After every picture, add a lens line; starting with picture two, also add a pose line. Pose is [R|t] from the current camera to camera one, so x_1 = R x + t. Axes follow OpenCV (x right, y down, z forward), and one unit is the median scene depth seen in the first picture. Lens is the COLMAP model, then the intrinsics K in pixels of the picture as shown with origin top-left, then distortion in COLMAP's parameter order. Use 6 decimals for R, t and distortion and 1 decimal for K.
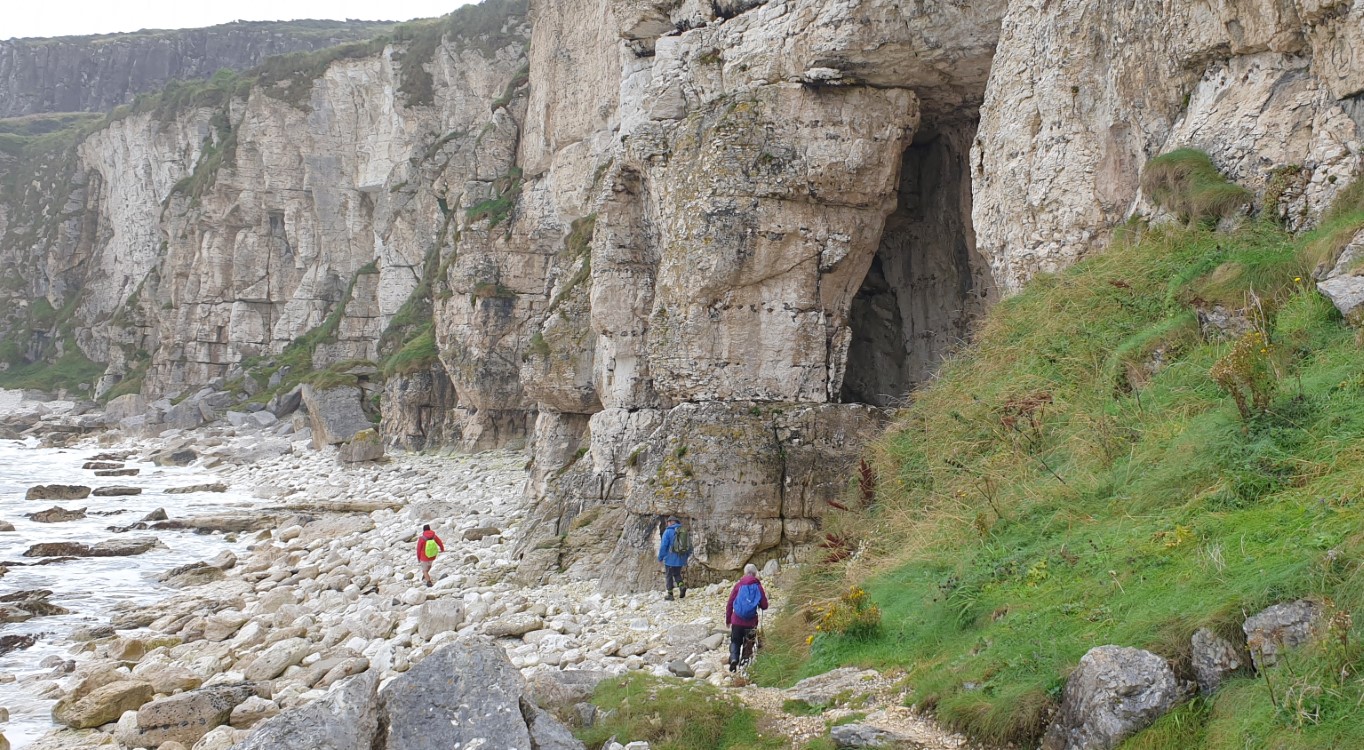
lens RADIAL K [[1241.2, 0, 682.0], [0, 1241.2, 375.0], [0, 0, 1]] dist [0.070626, 0.025183]
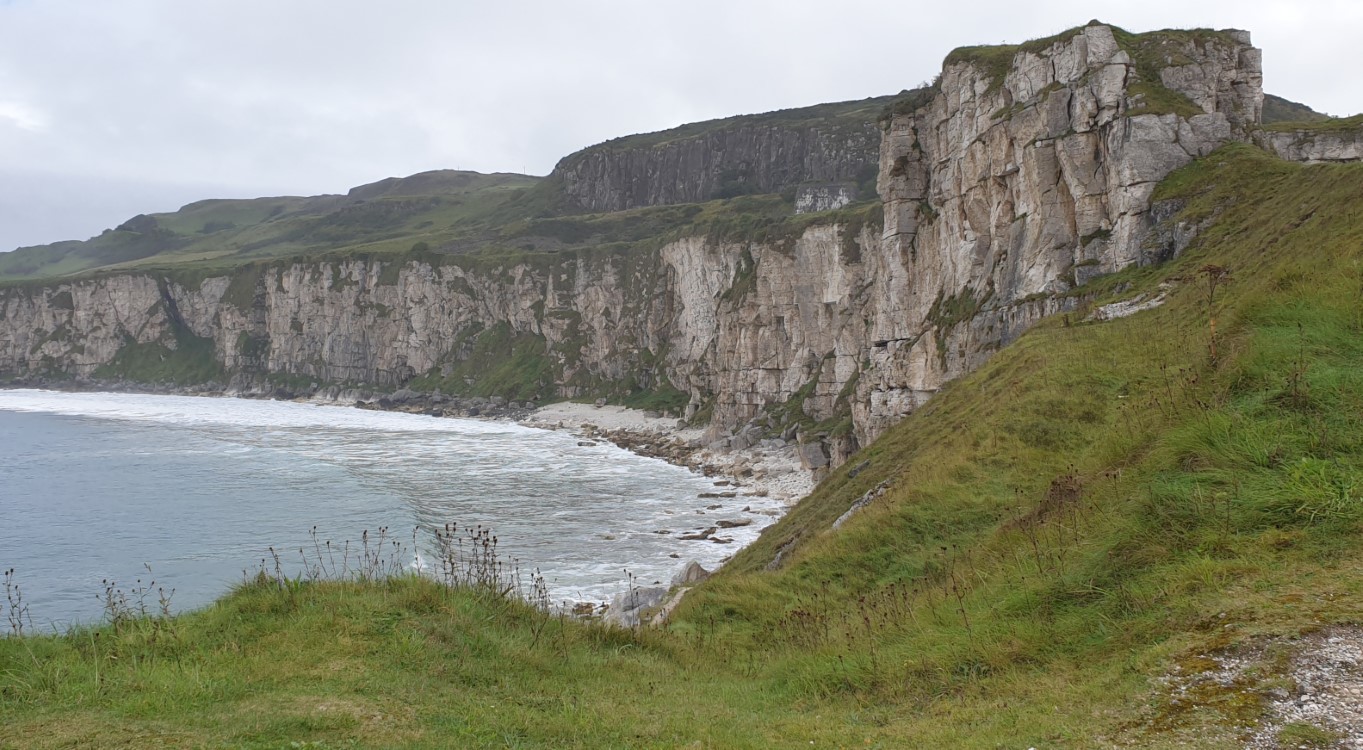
lens RADIAL K [[998.7, 0, 681.5], [0, 998.7, 375.0], [0, 0, 1]] dist [0.000826, 0.000028]
pose [[0.912996, -0.049023, -0.405012, 0.106121], [0.053818, 0.998551, 0.000454, -0.056089], [0.404402, -0.022211, 0.914311, -0.315413]]
